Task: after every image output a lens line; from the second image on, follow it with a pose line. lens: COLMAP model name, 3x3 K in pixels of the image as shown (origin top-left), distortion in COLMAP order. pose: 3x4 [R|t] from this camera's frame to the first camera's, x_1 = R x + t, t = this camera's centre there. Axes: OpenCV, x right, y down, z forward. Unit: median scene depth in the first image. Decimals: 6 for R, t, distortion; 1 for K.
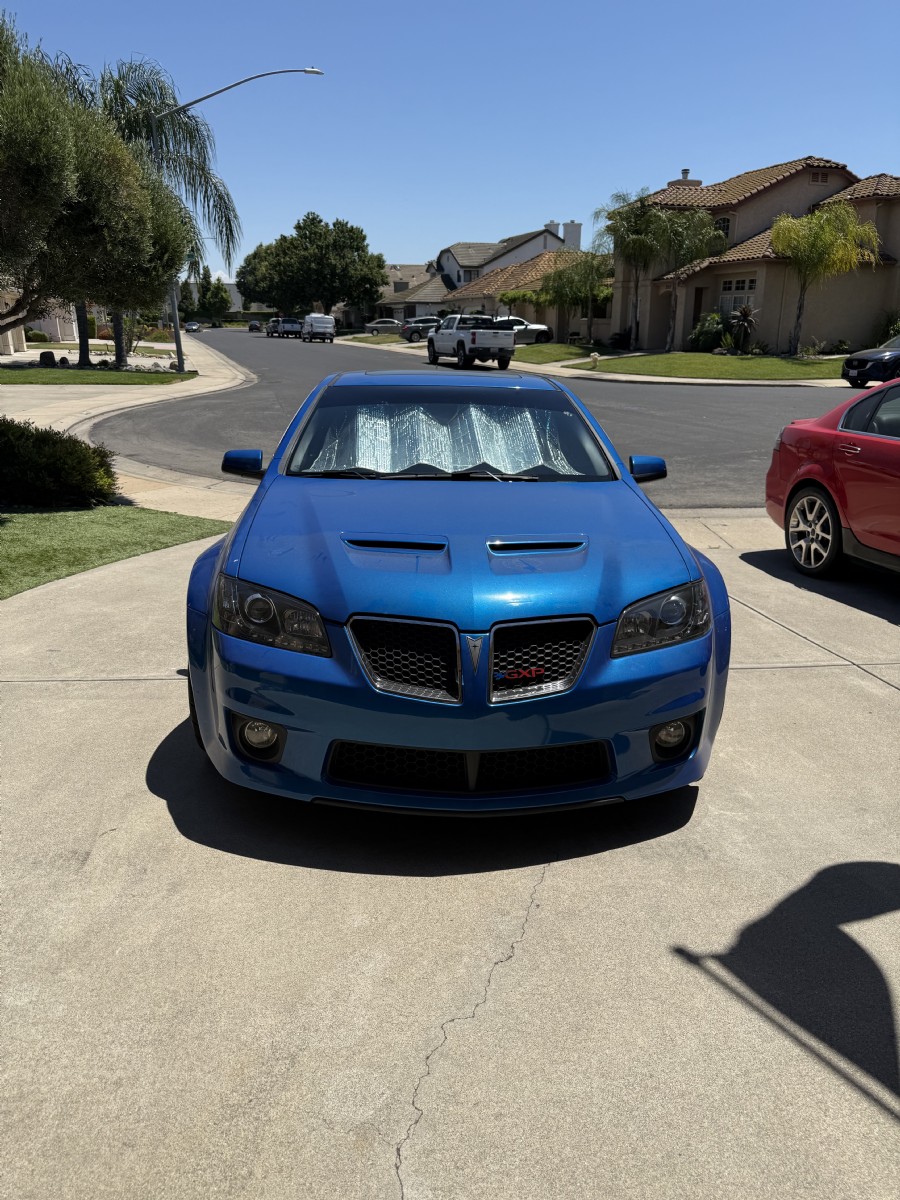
lens RADIAL K [[834.7, 0, 450.0], [0, 834.7, 600.0], [0, 0, 1]] dist [0.063580, -0.080124]
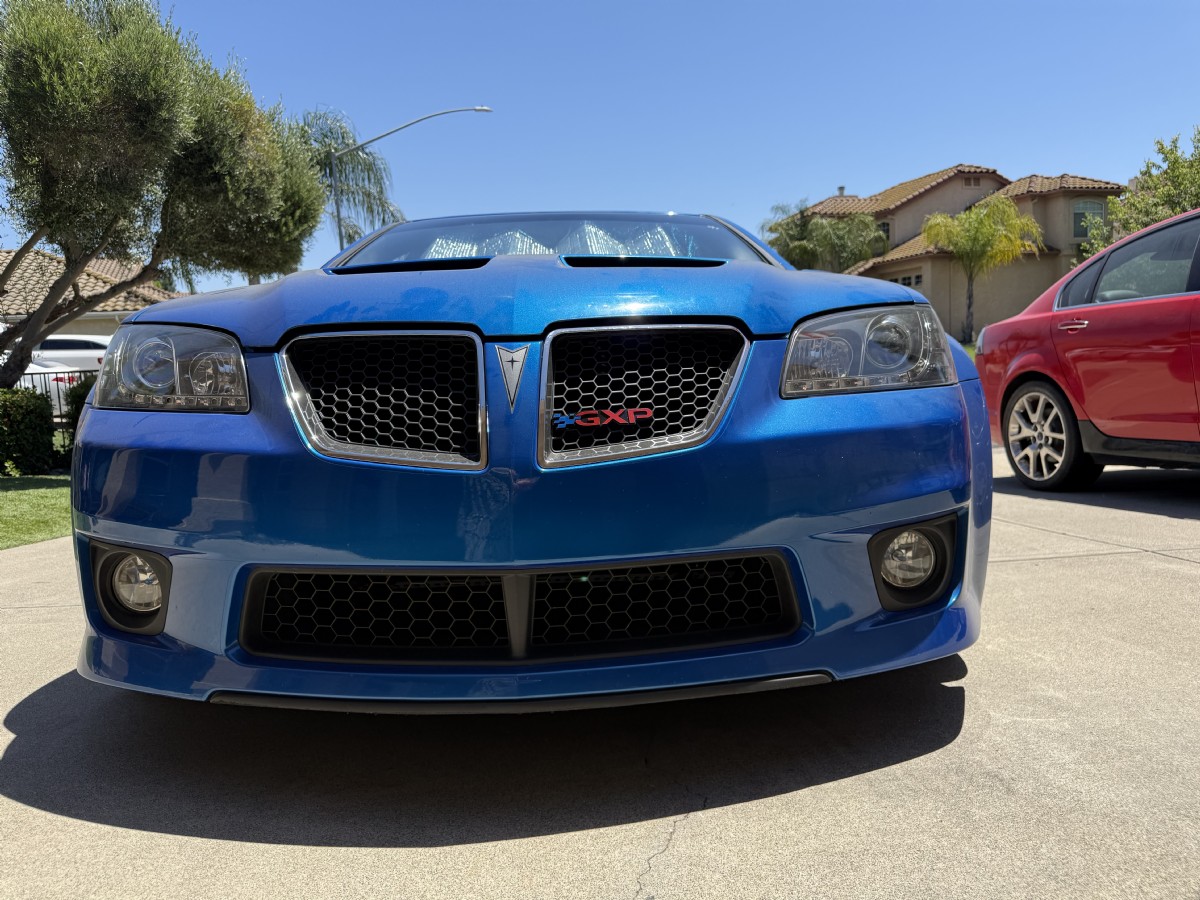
lens RADIAL K [[842.1, 0, 608.5], [0, 842.1, 447.4], [0, 0, 1]] dist [0.044972, -0.085963]
pose [[0.998558, -0.045508, -0.028470, 0.037832], [0.038838, 0.978607, -0.202042, 0.079779], [0.037055, 0.200645, 0.978963, 0.187652]]
